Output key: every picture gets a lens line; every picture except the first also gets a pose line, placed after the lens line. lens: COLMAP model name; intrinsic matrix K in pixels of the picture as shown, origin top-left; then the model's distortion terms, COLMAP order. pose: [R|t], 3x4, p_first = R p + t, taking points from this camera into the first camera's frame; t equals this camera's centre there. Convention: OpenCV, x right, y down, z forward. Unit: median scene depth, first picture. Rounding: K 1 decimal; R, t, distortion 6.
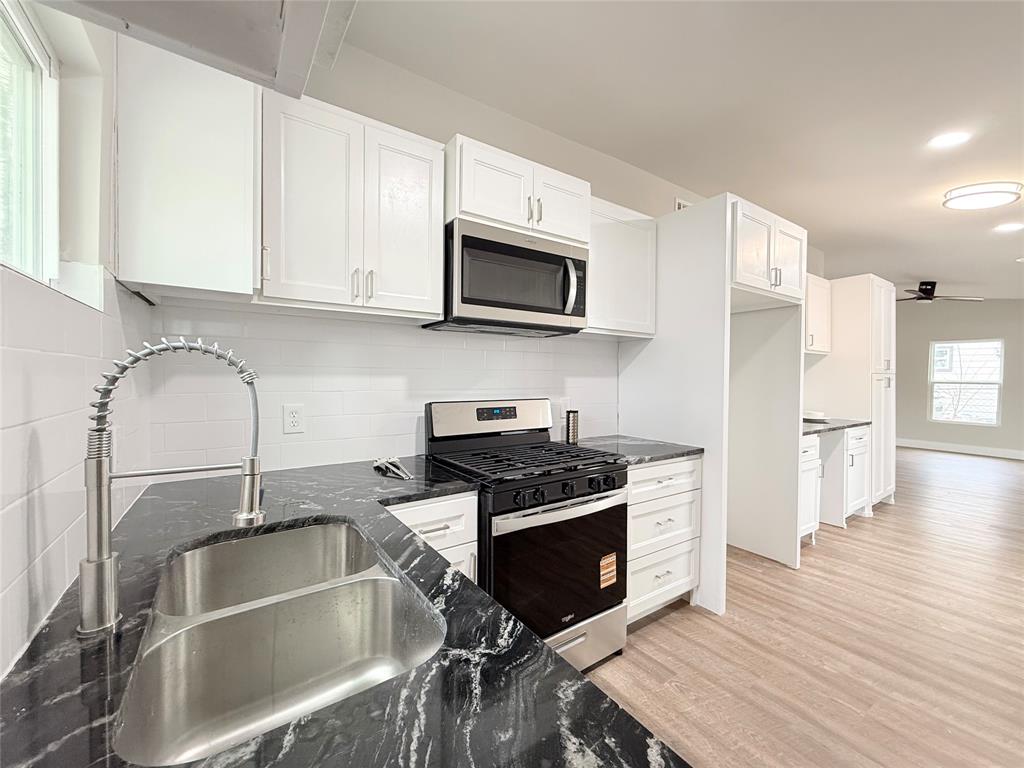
lens RADIAL K [[408.1, 0, 512.0], [0, 408.1, 384.0], [0, 0, 1]] dist [-0.000053, -0.000596]
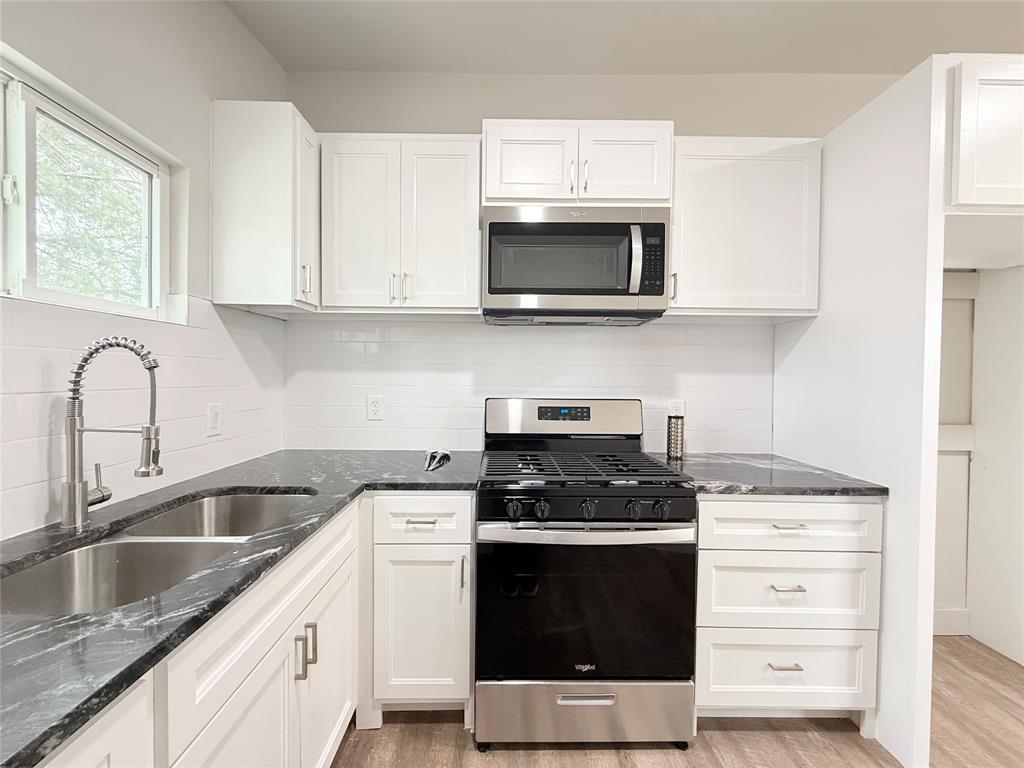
lens RADIAL K [[408.1, 0, 512.0], [0, 408.1, 384.0], [0, 0, 1]] dist [-0.000053, -0.000596]
pose [[0.833005, 0.008054, -0.553206, 0.382869], [-0.013202, 0.999899, -0.005321, 0.014312], [0.553107, 0.011736, 0.833027, 0.199358]]
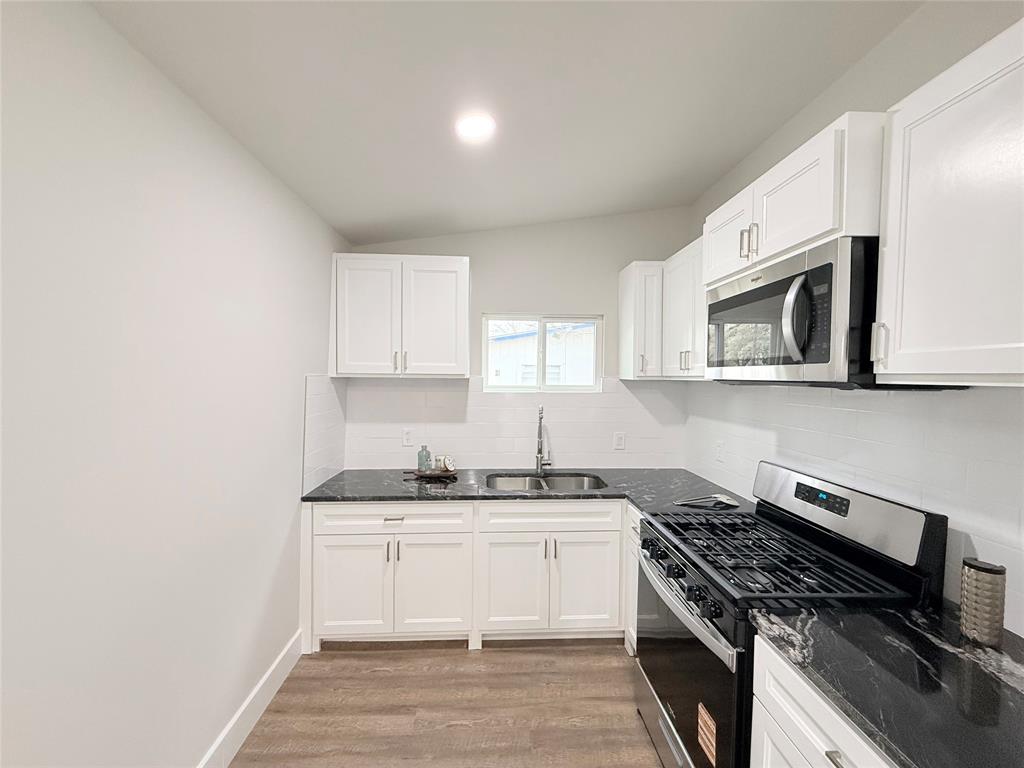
lens RADIAL K [[408.1, 0, 512.0], [0, 408.1, 384.0], [0, 0, 1]] dist [-0.000053, -0.000596]
pose [[-0.520283, 0.002781, -0.853990, 0.912927], [-0.034606, 0.999105, 0.024336, -0.136921], [0.853293, 0.042215, -0.519721, 0.949737]]
